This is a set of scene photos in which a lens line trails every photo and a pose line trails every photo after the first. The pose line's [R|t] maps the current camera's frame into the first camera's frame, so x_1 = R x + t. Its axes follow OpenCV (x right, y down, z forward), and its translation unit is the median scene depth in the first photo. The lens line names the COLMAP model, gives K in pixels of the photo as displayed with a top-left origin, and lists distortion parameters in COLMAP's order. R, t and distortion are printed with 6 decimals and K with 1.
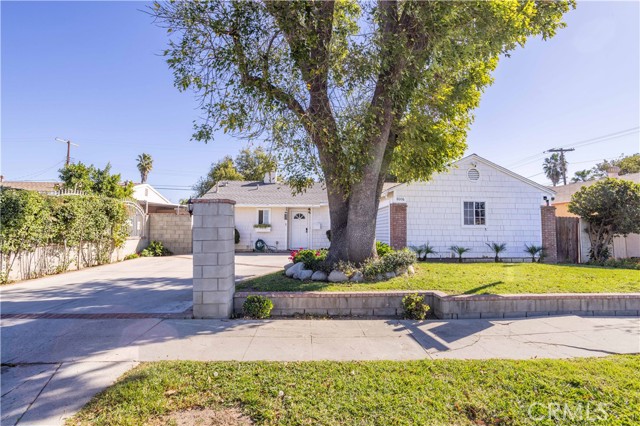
lens RADIAL K [[316.1, 0, 320.0], [0, 316.1, 213.0], [0, 0, 1]] dist [-0.058791, 0.032228]
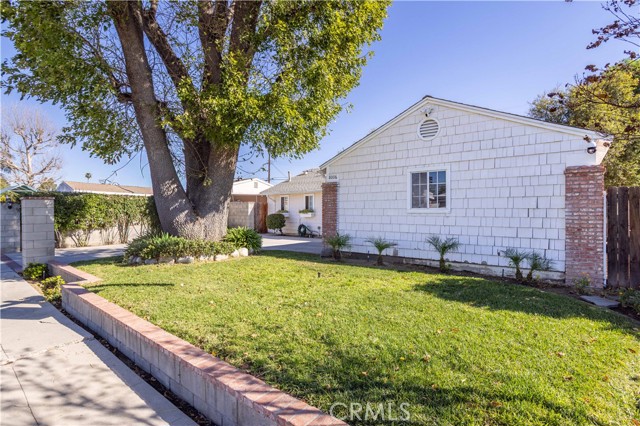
lens RADIAL K [[316.1, 0, 320.0], [0, 316.1, 213.0], [0, 0, 1]] dist [-0.058791, 0.032228]
pose [[0.745816, -0.008067, -0.666103, 0.545058], [0.043244, 0.998404, 0.036327, 0.011317], [0.664747, -0.055898, 0.744974, 0.266750]]
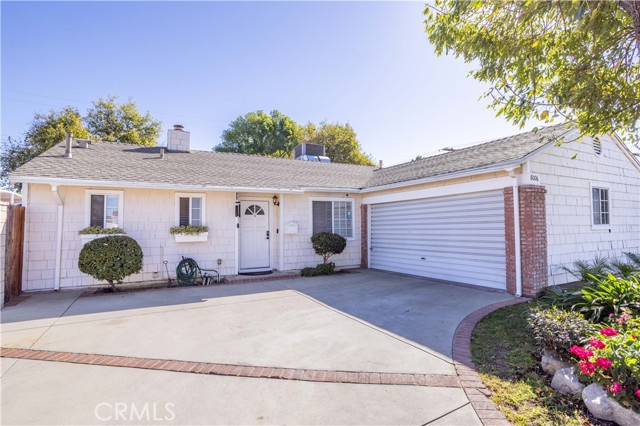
lens RADIAL K [[316.1, 0, 320.0], [0, 316.1, 213.0], [0, 0, 1]] dist [-0.058791, 0.032228]
pose [[0.902870, 0.000643, 0.429913, -0.212181], [-0.007683, 0.999863, 0.014639, 0.007097], [-0.429845, -0.016520, 0.902752, 0.488390]]
